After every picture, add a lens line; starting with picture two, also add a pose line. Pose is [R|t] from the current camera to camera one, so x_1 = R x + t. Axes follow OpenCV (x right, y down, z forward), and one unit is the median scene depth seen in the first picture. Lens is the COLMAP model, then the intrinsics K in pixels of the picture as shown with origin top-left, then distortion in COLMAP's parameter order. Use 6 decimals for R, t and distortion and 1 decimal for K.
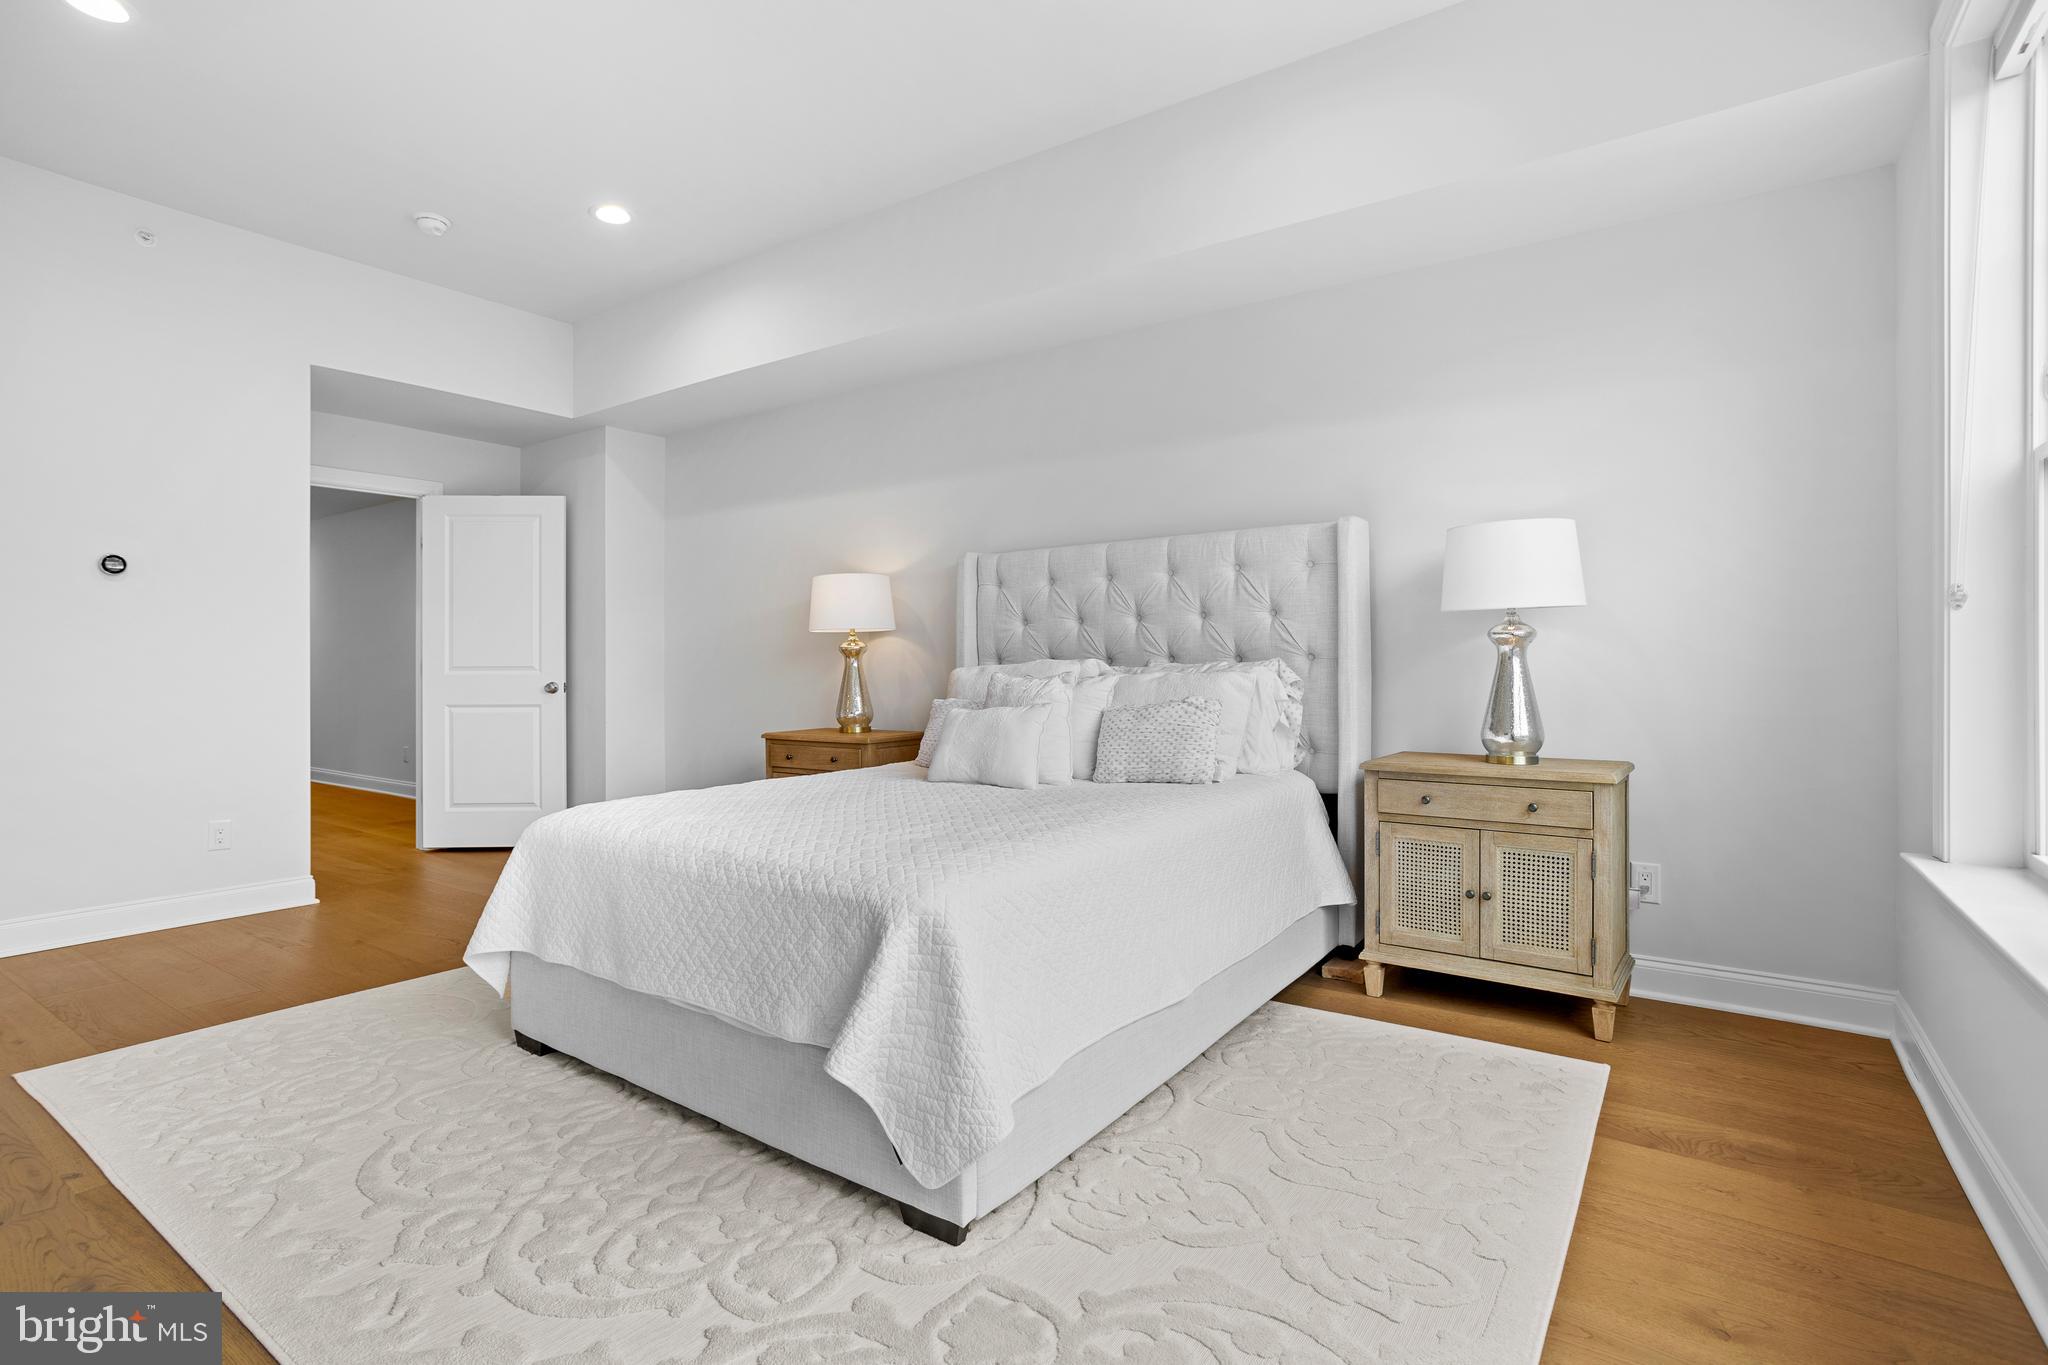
lens RADIAL K [[967.0, 0, 1025.7], [0, 967.0, 674.7], [0, 0, 1]] dist [-0.055756, 0.000089]
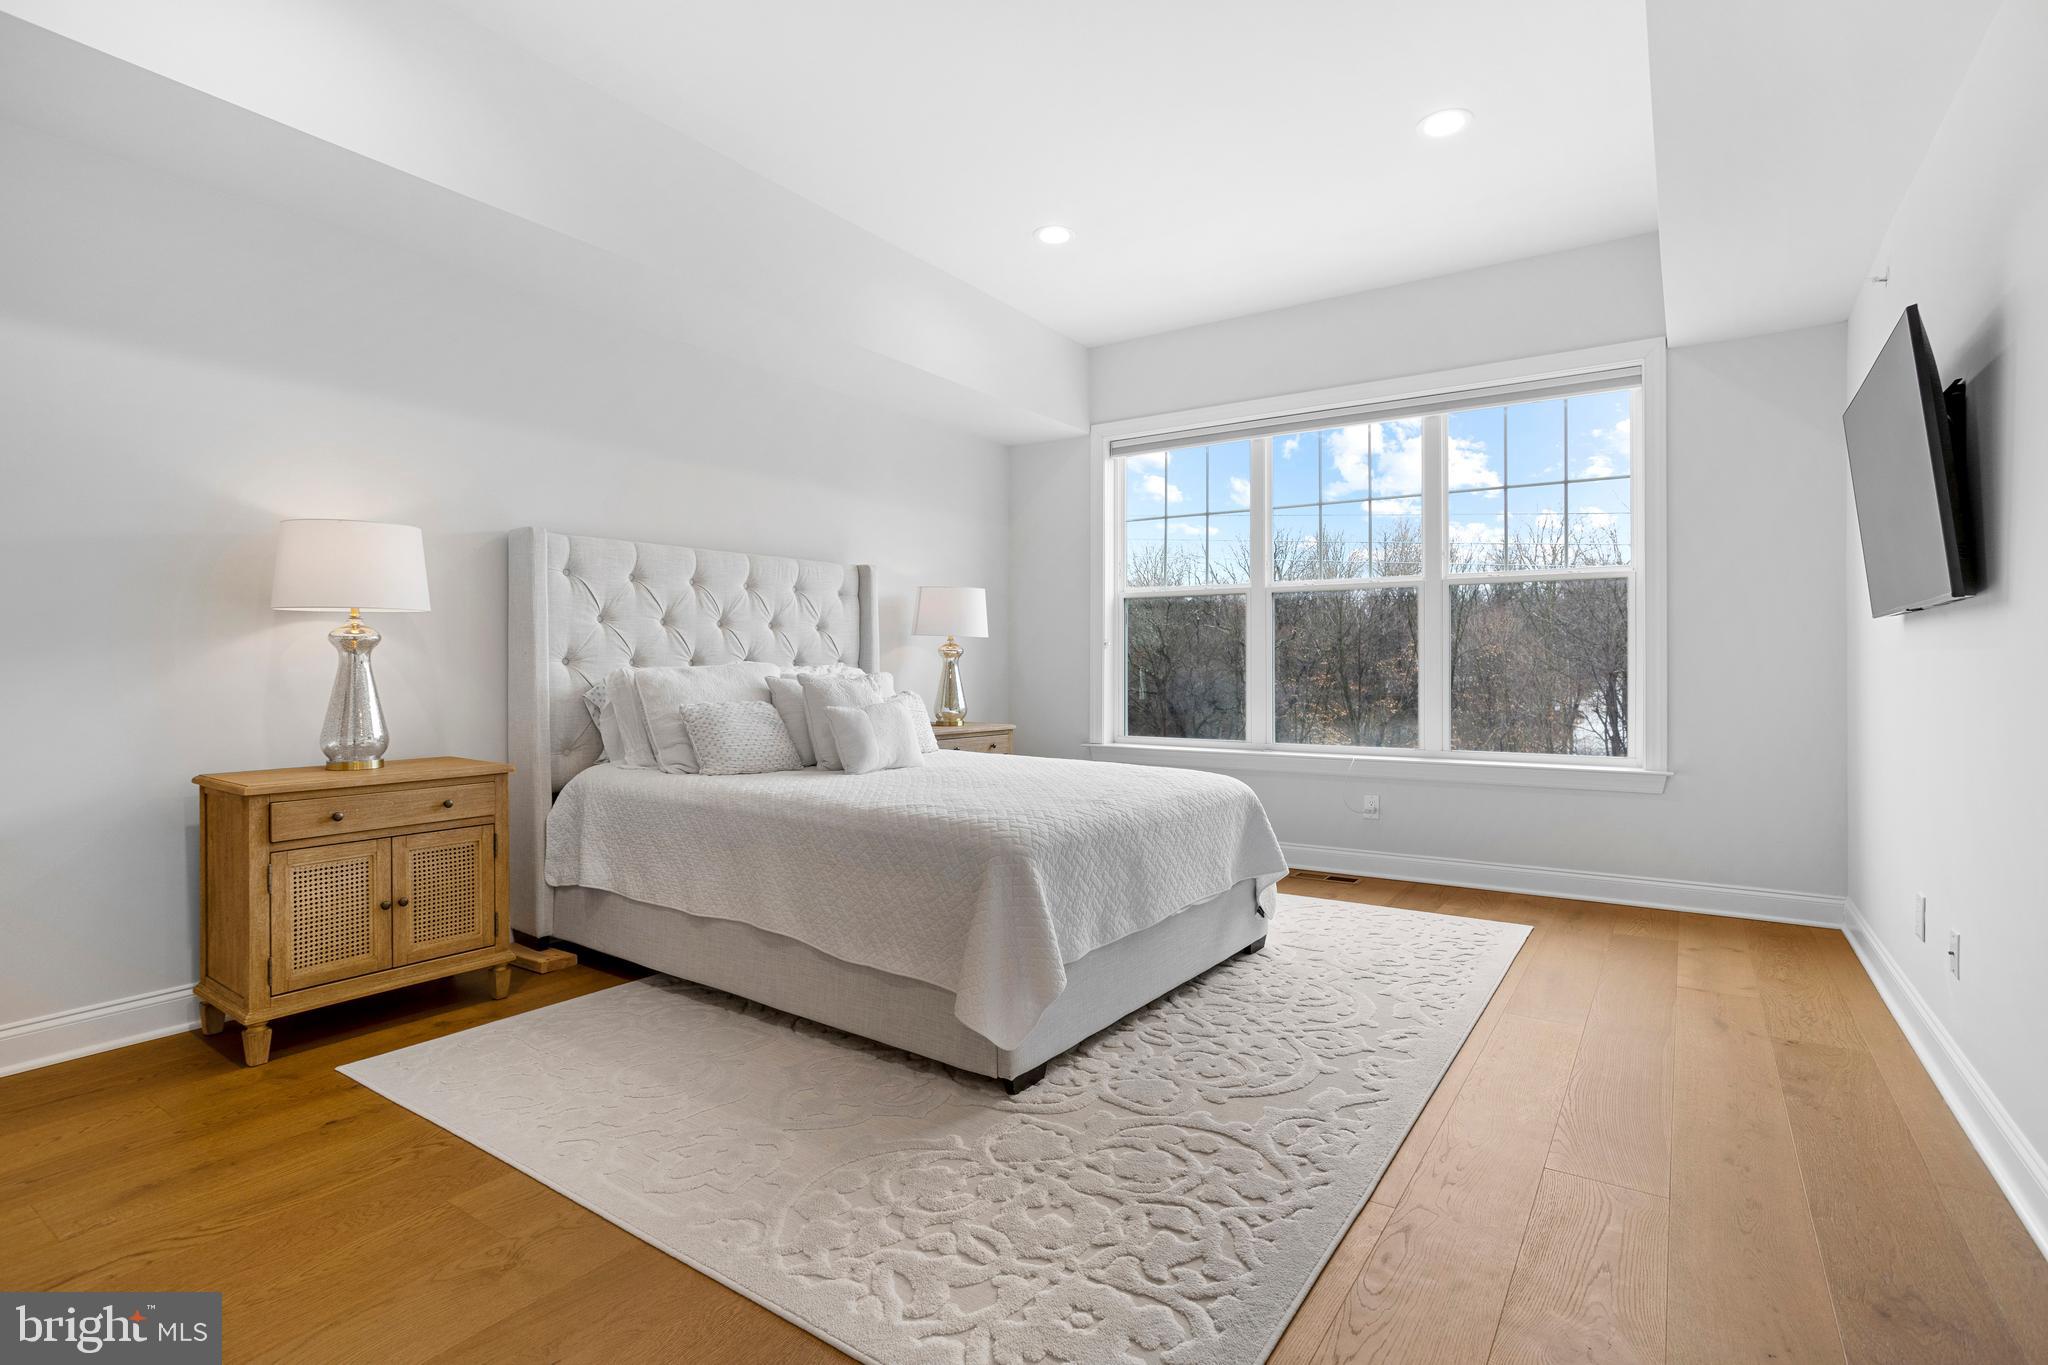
lens RADIAL K [[991.6, 0, 1020.0], [0, 991.6, 657.7], [0, 0, 1]] dist [-0.057190, 0.034510]
pose [[-0.003328, 0.015918, 0.999868, -0.828663], [0.006425, 0.999853, -0.015897, -0.000649], [-0.999974, 0.006371, -0.003429, 0.567880]]
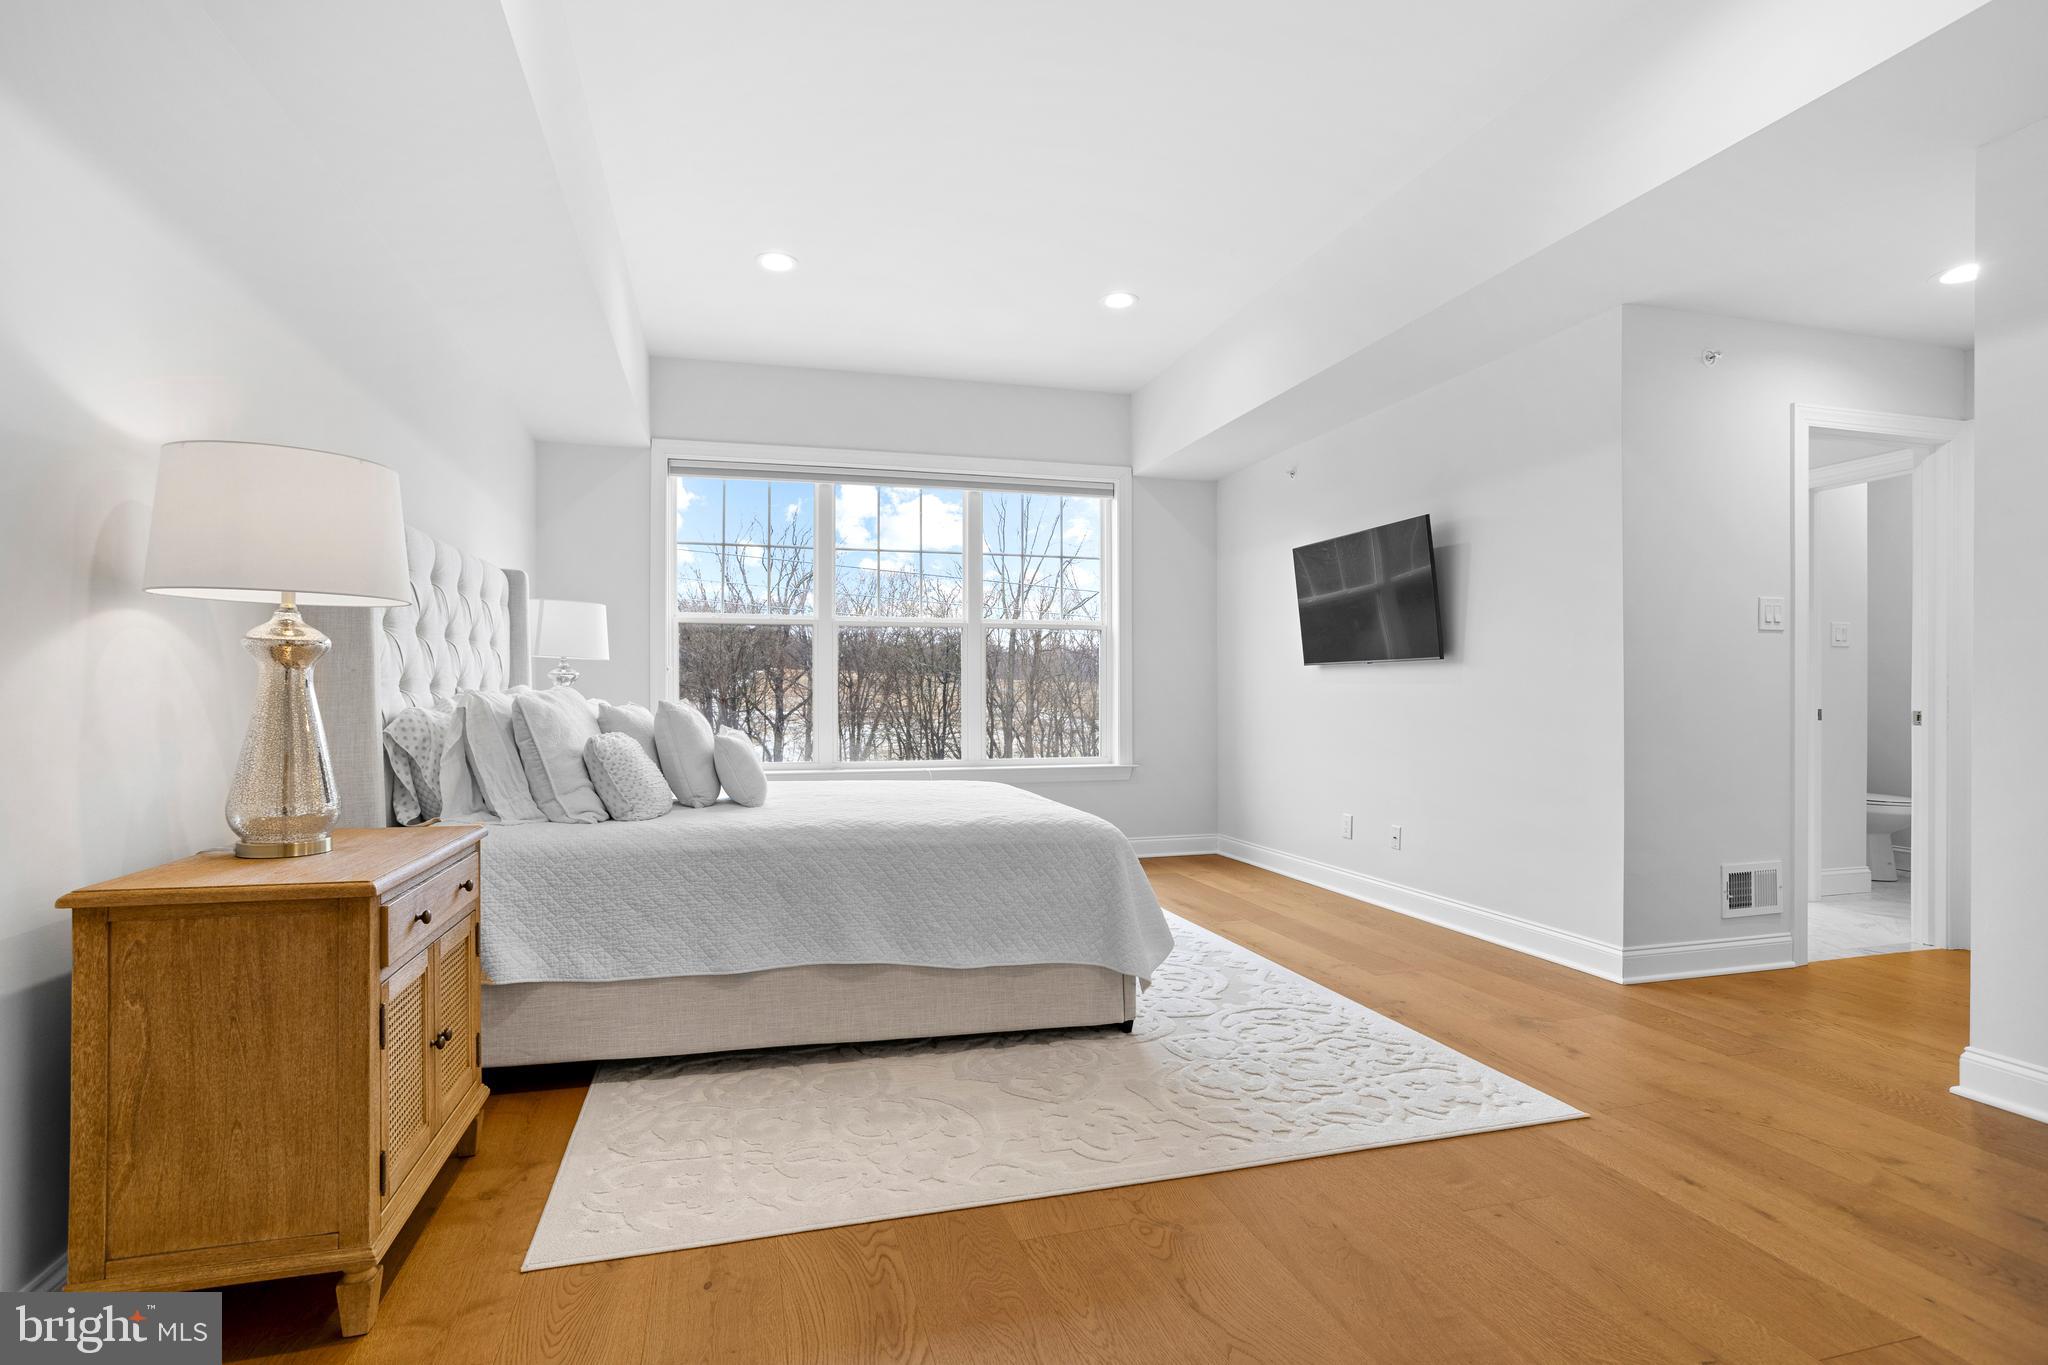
lens RADIAL K [[1007.7, 0, 1023.3], [0, 1007.7, 677.3], [0, 0, 1]] dist [-0.047287, 0.000302]
pose [[-0.773197, 0.019076, 0.633879, -0.677055], [0.010212, 0.999792, -0.017632, -0.002079], [-0.634084, -0.007160, -0.773231, 1.125143]]
